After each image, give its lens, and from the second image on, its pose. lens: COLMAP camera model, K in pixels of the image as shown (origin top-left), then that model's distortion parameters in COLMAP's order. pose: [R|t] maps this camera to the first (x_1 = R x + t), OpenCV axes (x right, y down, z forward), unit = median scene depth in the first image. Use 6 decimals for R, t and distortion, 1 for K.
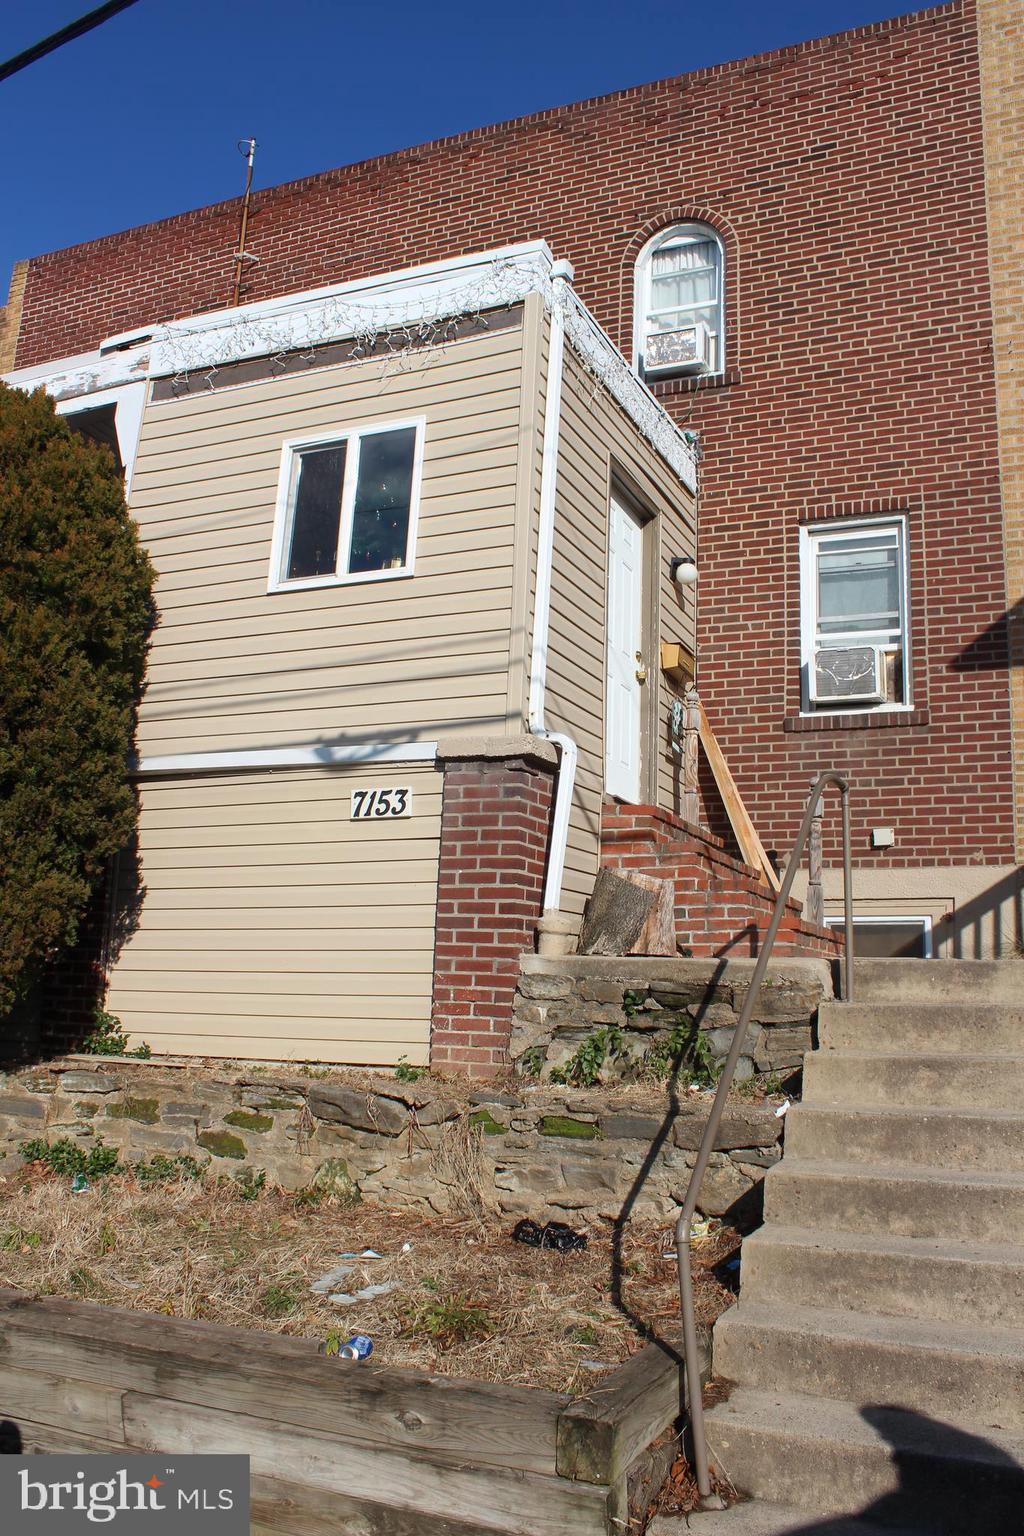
lens RADIAL K [[1261.8, 0, 520.9], [0, 1261.8, 743.5], [0, 0, 1]] dist [-0.163725, 0.138205]
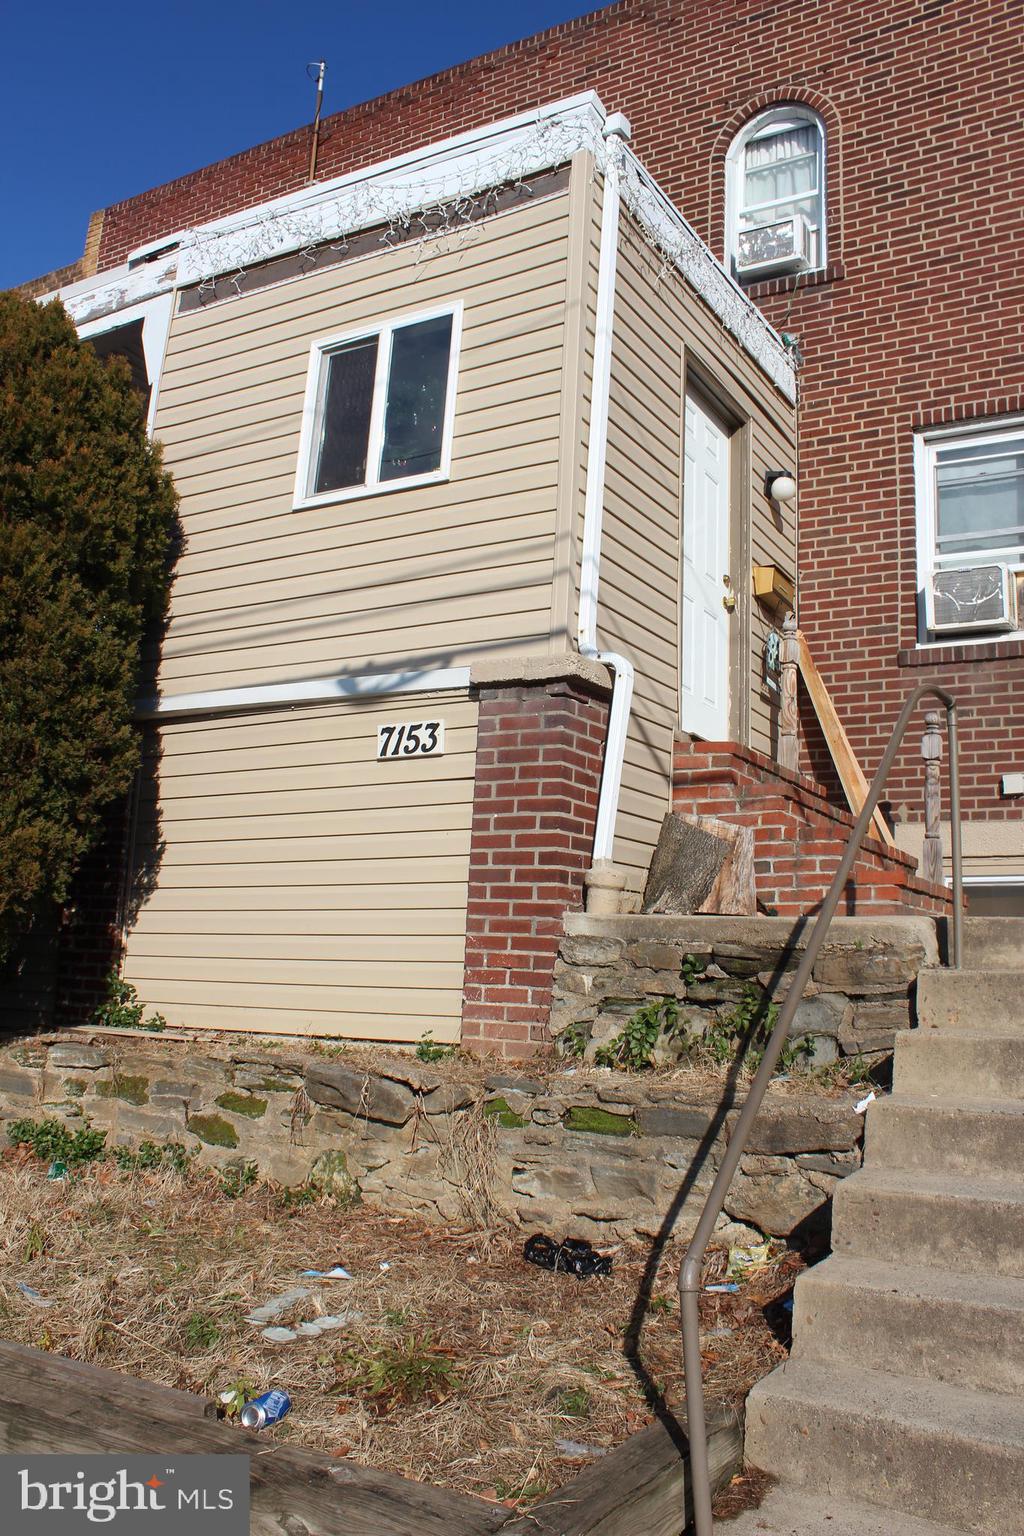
lens RADIAL K [[1261.8, 0, 520.9], [0, 1261.8, 743.5], [0, 0, 1]] dist [-0.163725, 0.138205]
pose [[0.993624, -0.011906, -0.112114, 0.057584], [0.013650, 0.999797, 0.014799, 0.035718], [0.111915, -0.016235, 0.993585, 0.137064]]
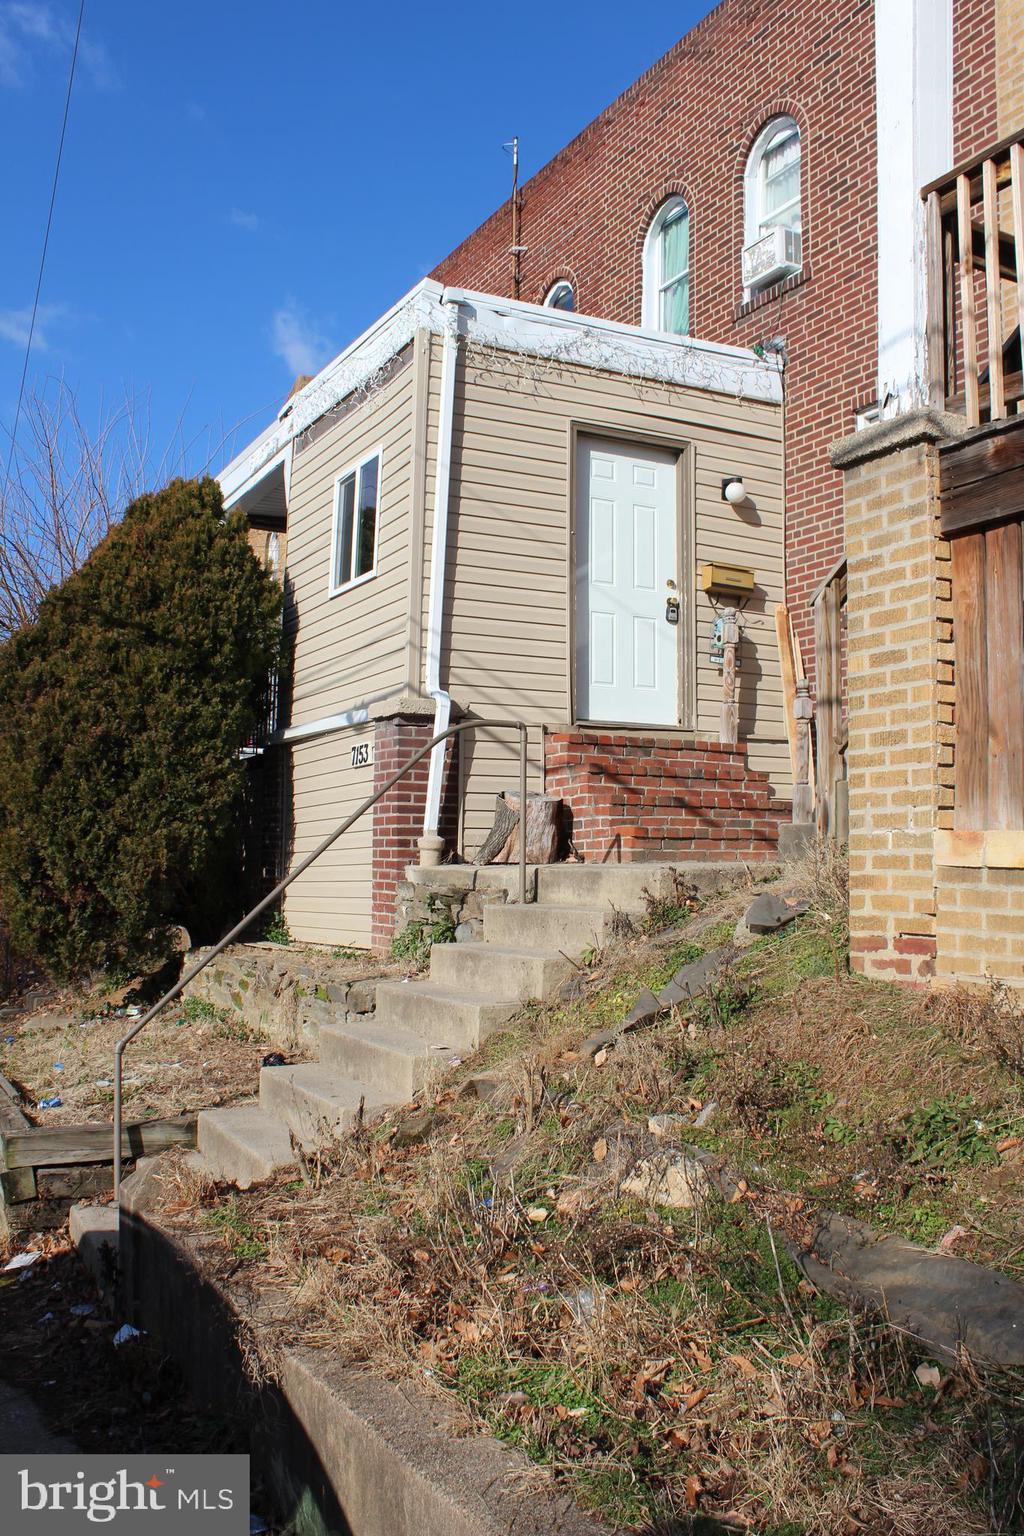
lens RADIAL K [[1305.4, 0, 512.0], [0, 1305.4, 768.0], [0, 0, 1]] dist [-0.175629, 0.146196]
pose [[0.791847, -0.072732, -0.606374, 0.795765], [0.143008, 0.987361, 0.068320, -0.009651], [0.593740, -0.140816, 0.792239, -0.001486]]
